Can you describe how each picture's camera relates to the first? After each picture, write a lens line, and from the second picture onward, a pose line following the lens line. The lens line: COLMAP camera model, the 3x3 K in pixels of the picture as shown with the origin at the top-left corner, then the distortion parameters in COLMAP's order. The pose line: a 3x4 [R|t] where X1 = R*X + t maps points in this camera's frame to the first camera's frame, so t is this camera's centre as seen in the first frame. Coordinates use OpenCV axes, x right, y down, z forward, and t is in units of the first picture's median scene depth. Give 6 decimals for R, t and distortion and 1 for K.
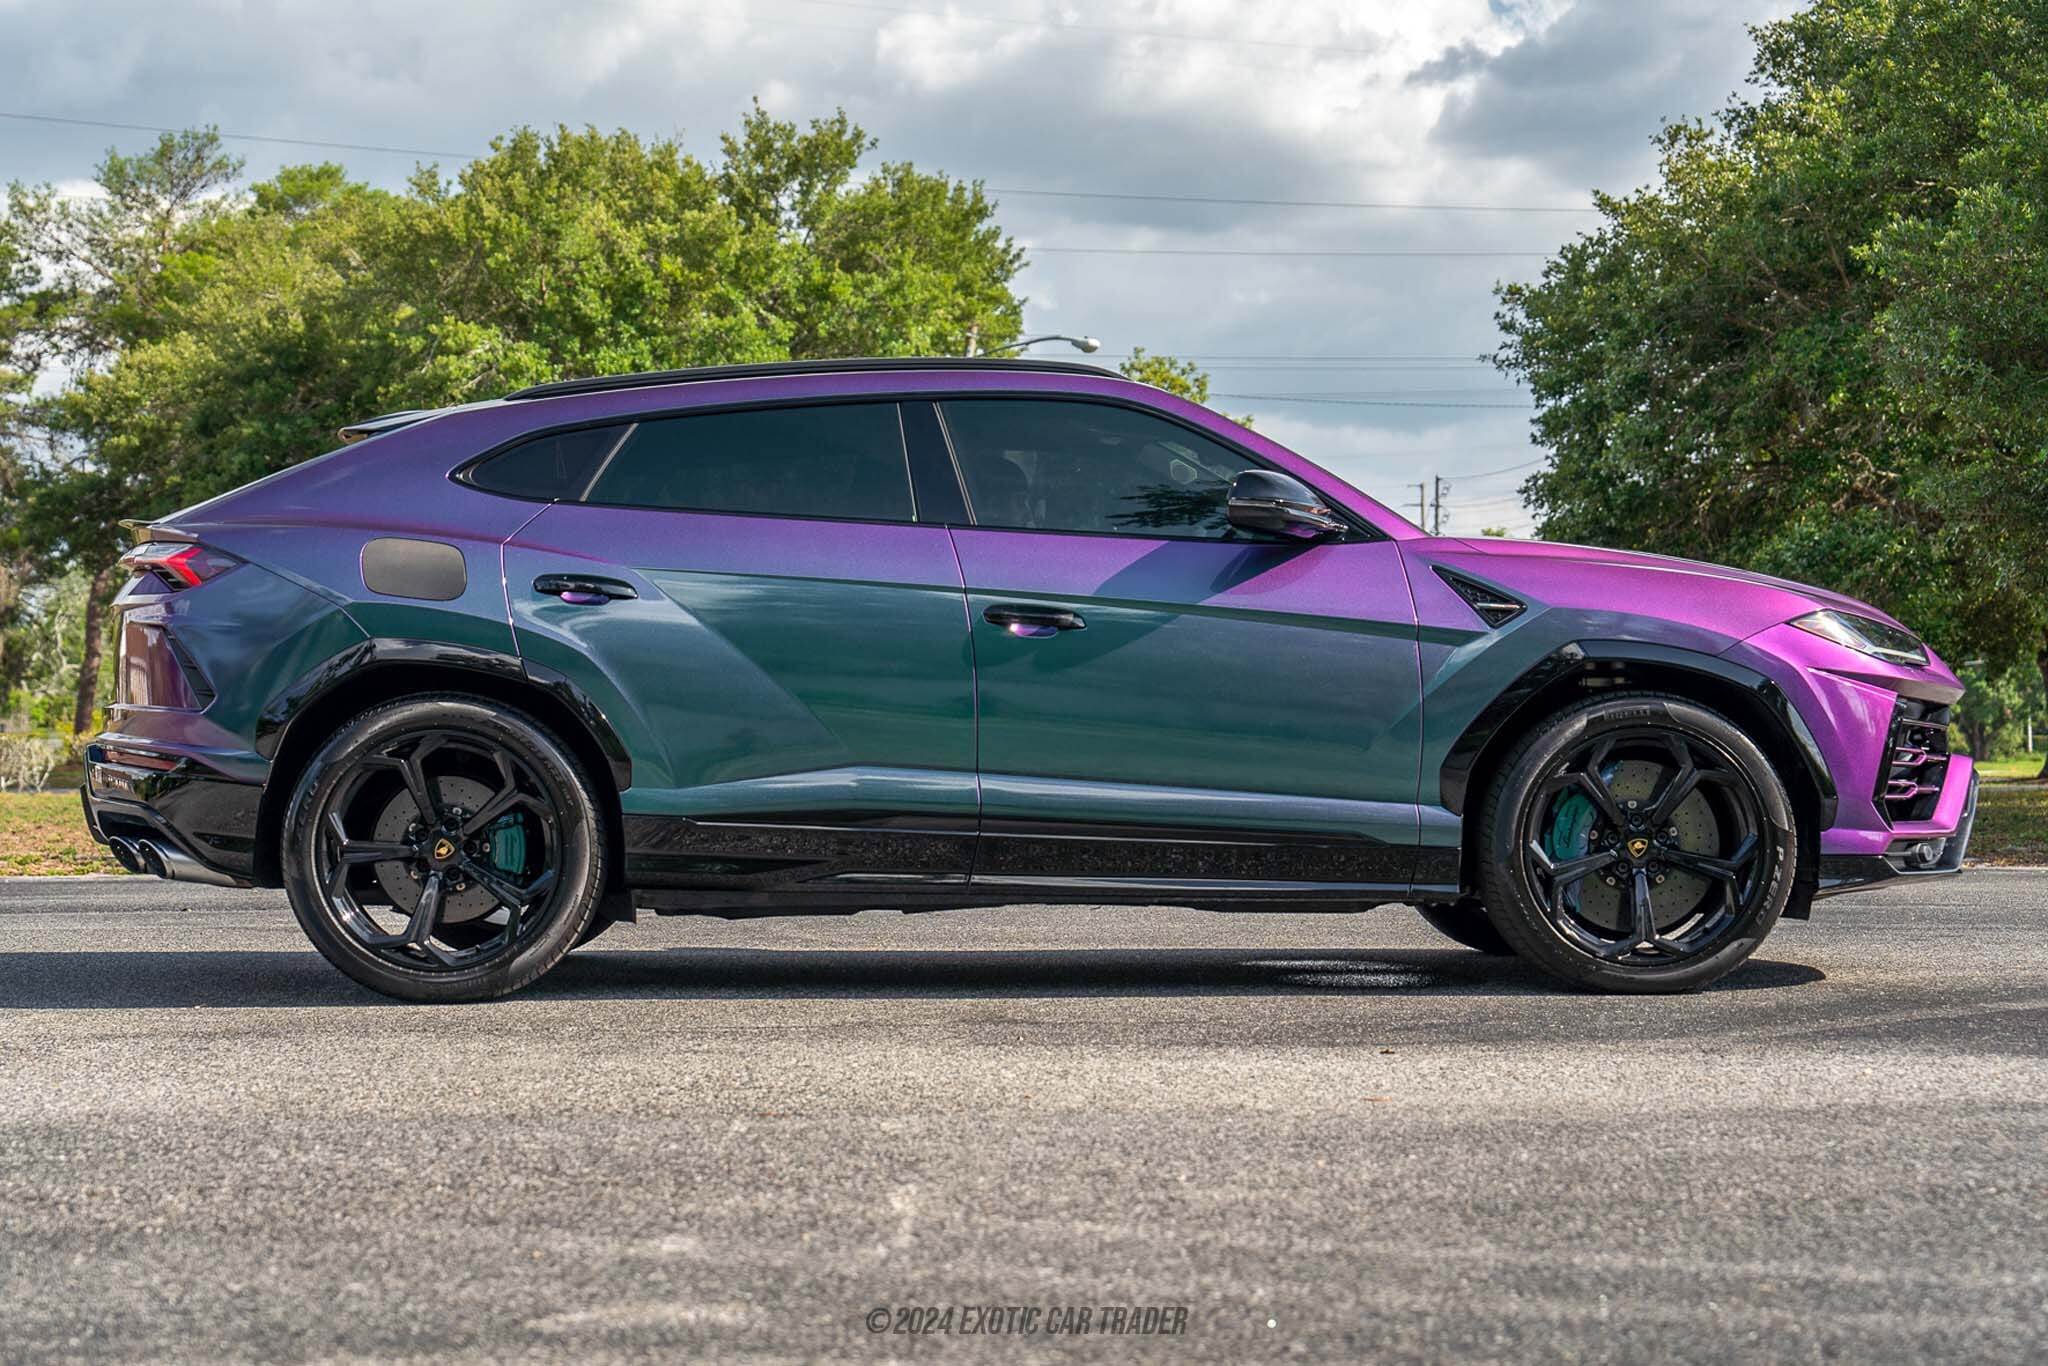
lens RADIAL K [[3439.9, 0, 1023.6], [0, 3439.9, 743.1], [0, 0, 1]] dist [0.182603, -0.045037]
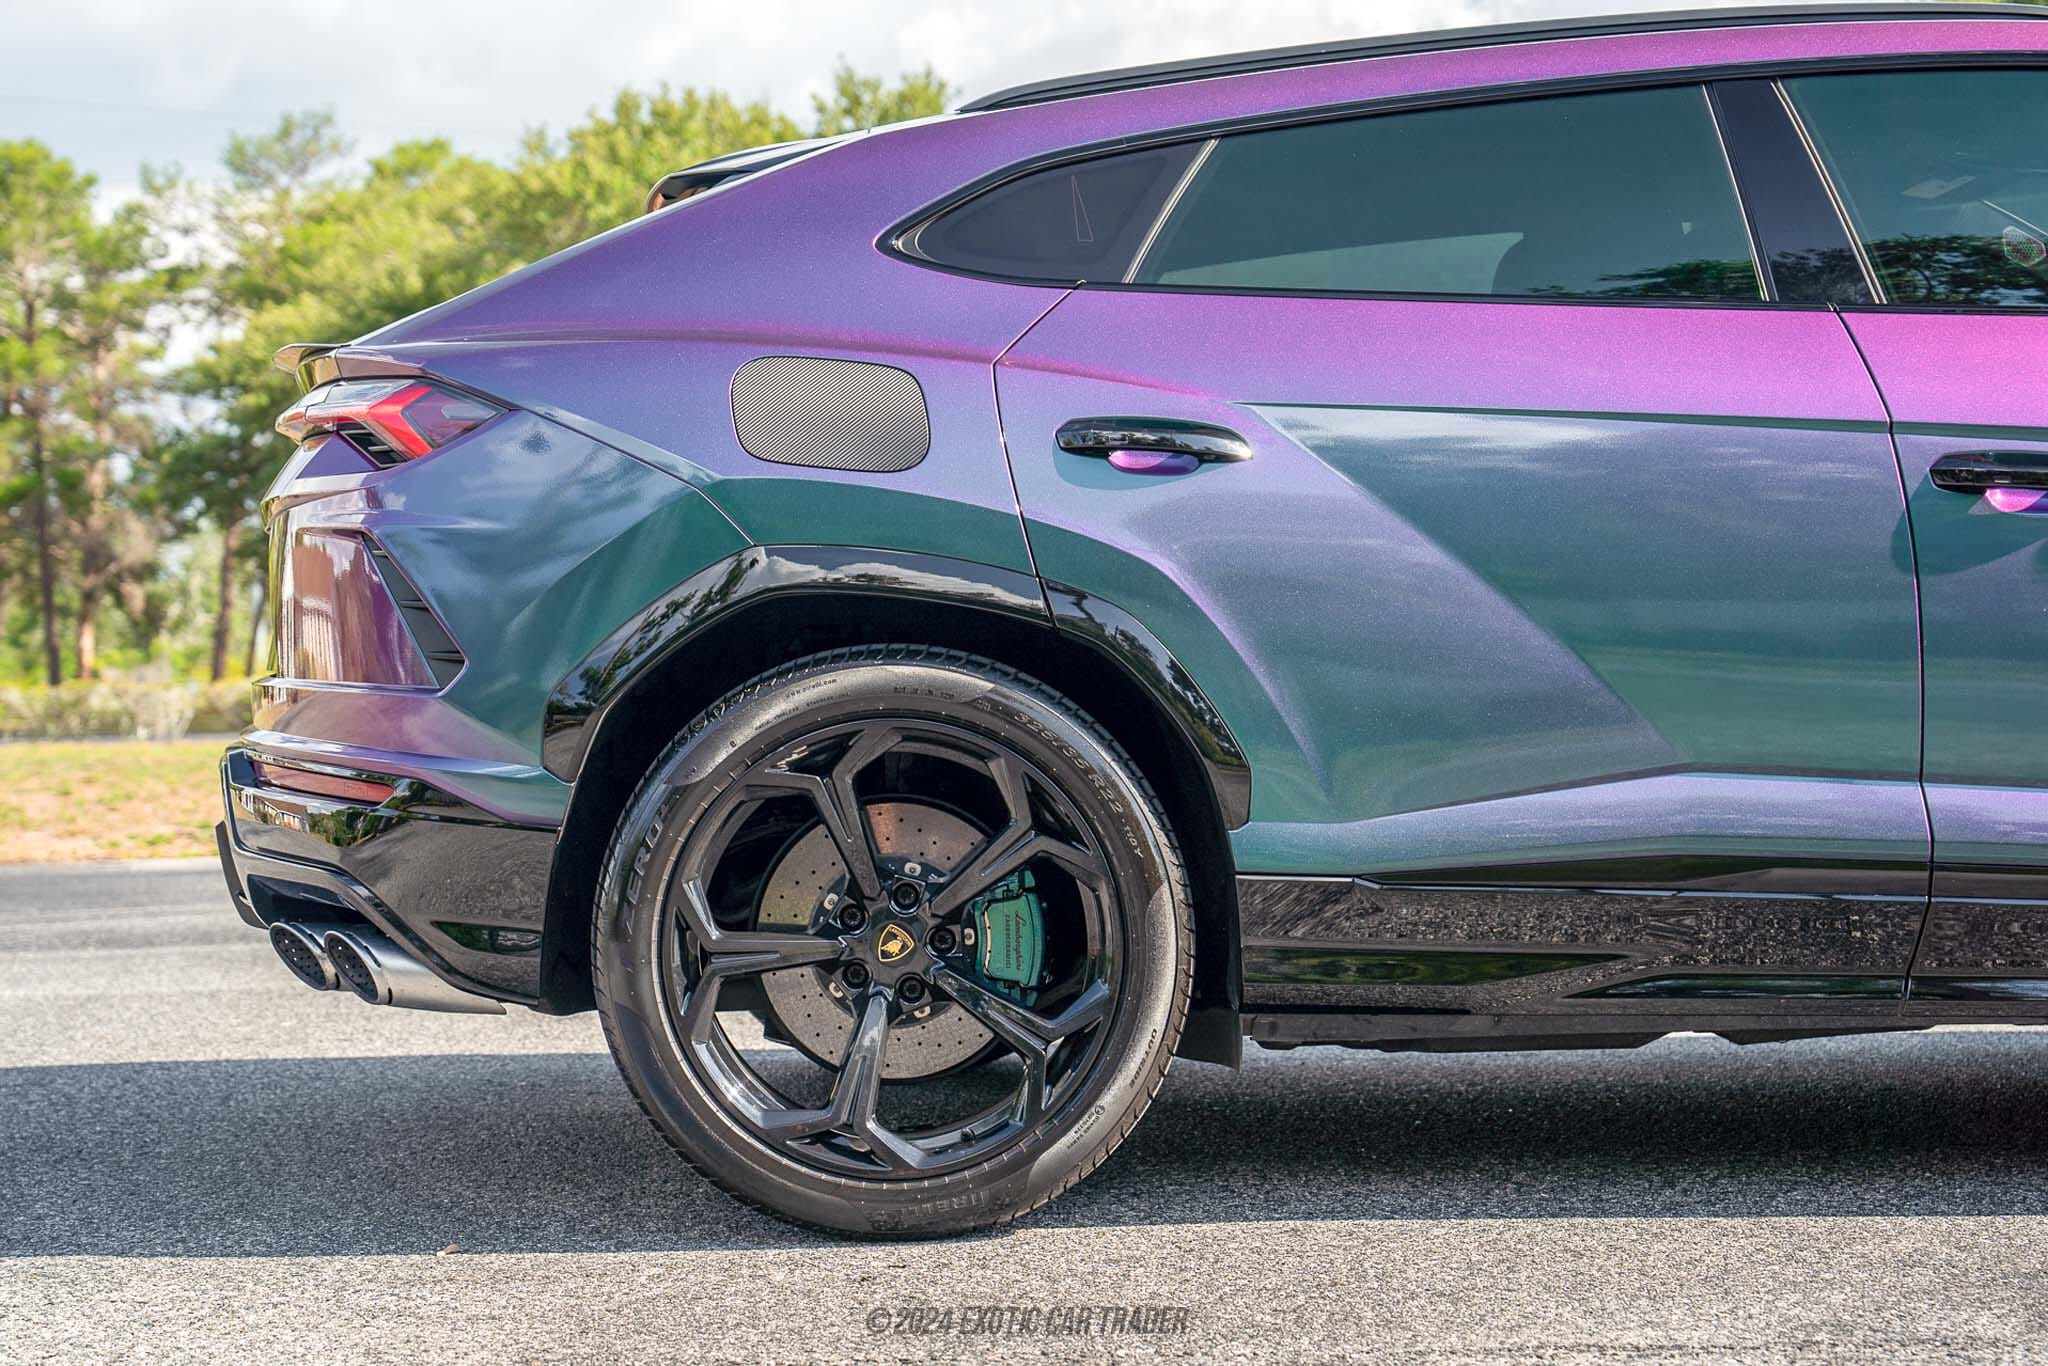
lens RADIAL K [[3286.5, 0, 1024.0], [0, 3286.5, 683.0], [0, 0, 1]] dist [0.003487, 1.259635]
pose [[0.999506, -0.019631, -0.024548, -0.134097], [0.019713, 0.999801, 0.003122, -0.010178], [0.024482, -0.003605, 0.999694, 0.497204]]
